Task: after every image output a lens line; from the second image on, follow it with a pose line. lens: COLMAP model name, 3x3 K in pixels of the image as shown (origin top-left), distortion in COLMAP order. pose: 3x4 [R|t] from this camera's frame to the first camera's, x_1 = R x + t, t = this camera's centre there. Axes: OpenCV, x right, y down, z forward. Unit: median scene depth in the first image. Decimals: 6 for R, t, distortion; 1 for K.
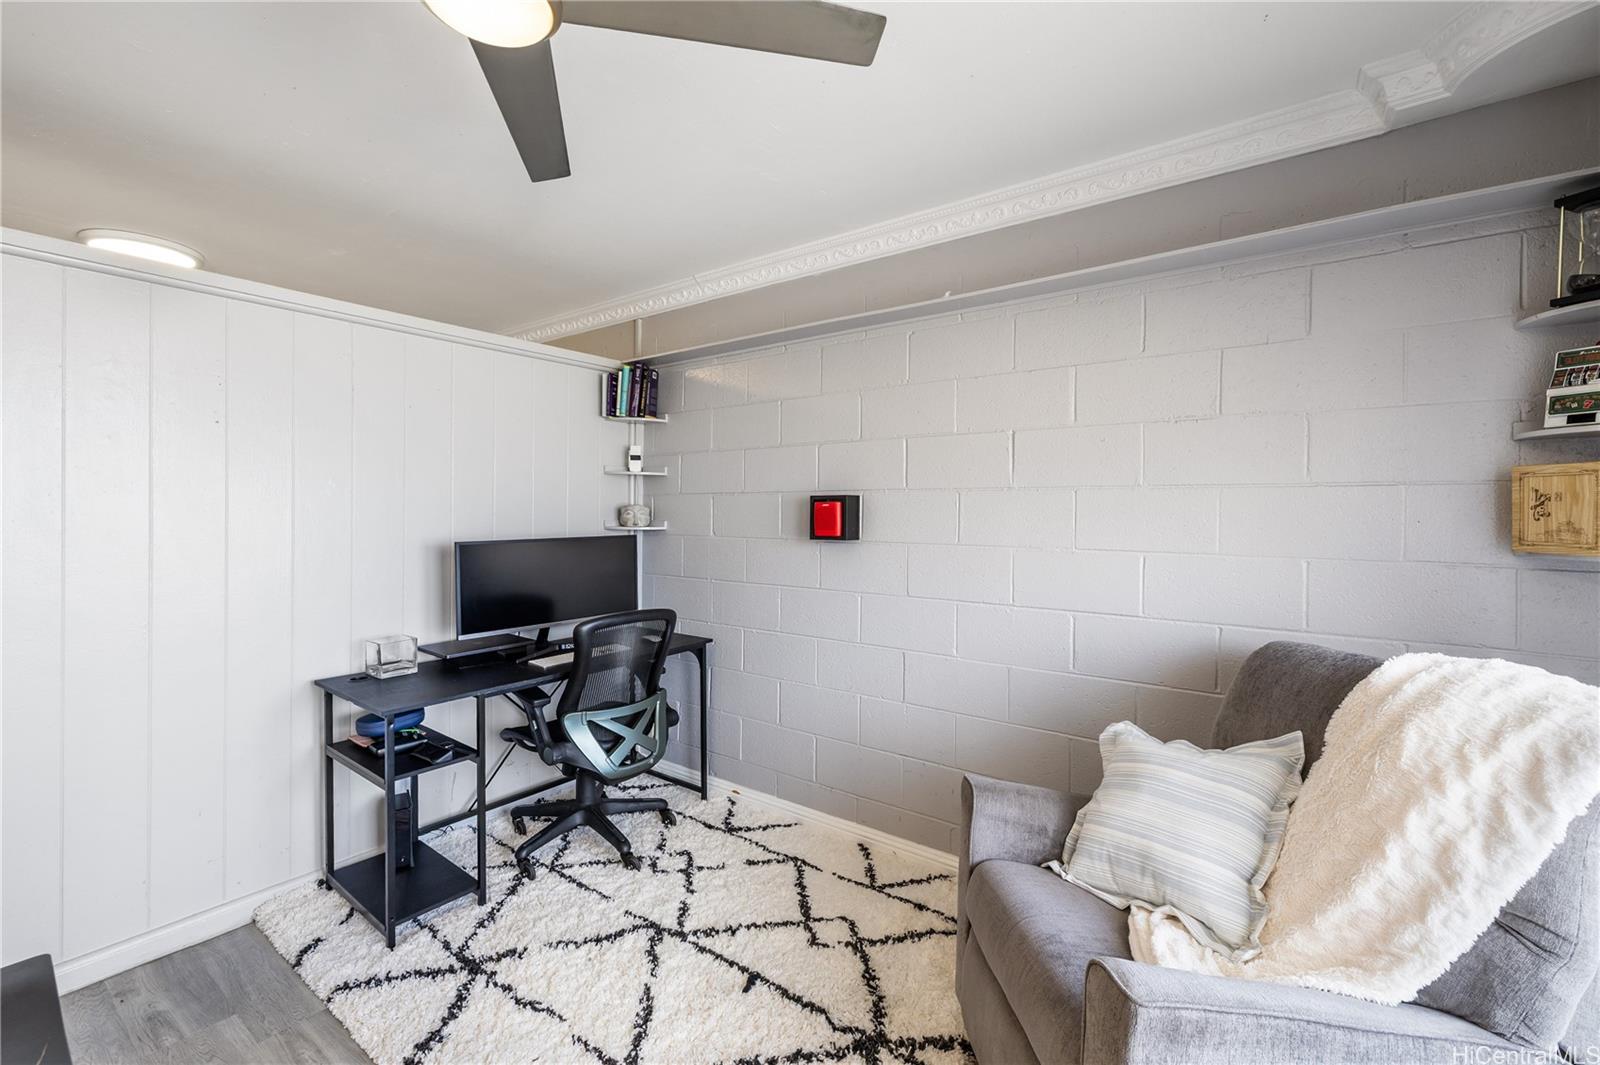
lens RADIAL K [[672.2, 0, 789.5], [0, 672.2, 515.1], [0, 0, 1]] dist [-0.006759, 0.002403]
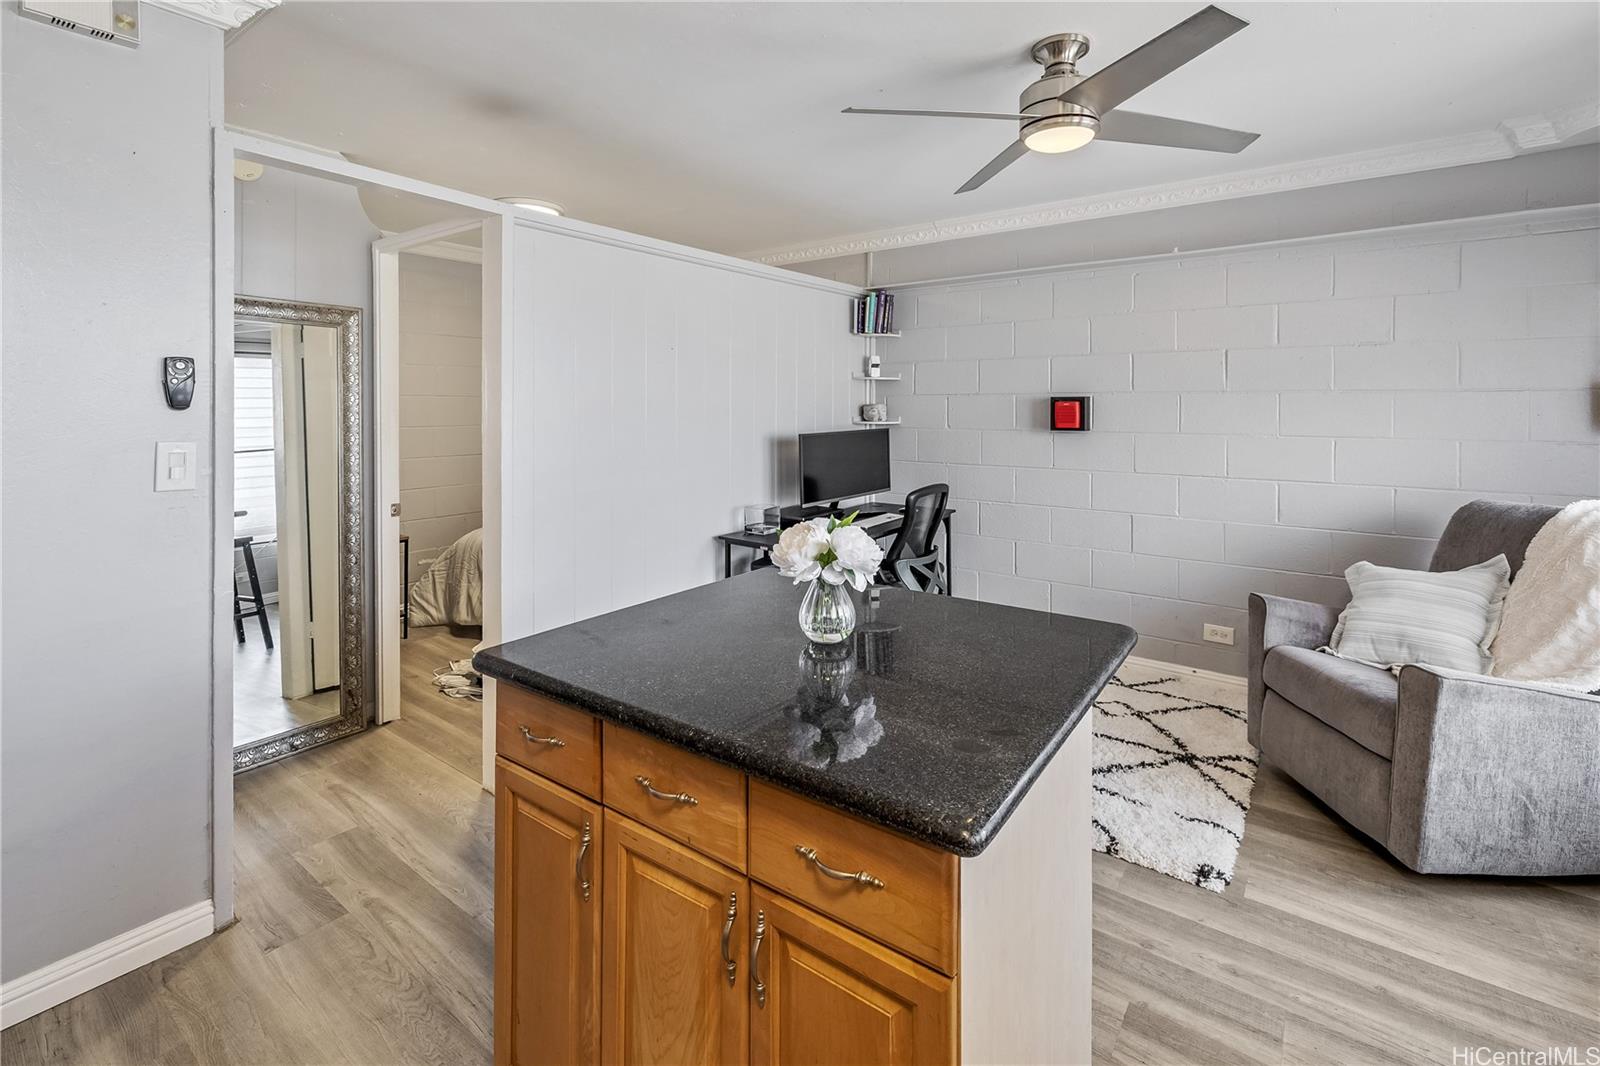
lens RADIAL K [[711.7, 0, 750.8], [0, 711.7, 389.8], [0, 0, 1]] dist [-0.006052, -0.002548]
pose [[0.996870, -0.007789, -0.078672, -0.722168], [0.006001, 0.999719, -0.022943, -0.024698], [0.078829, 0.022399, 0.996636, -0.653159]]
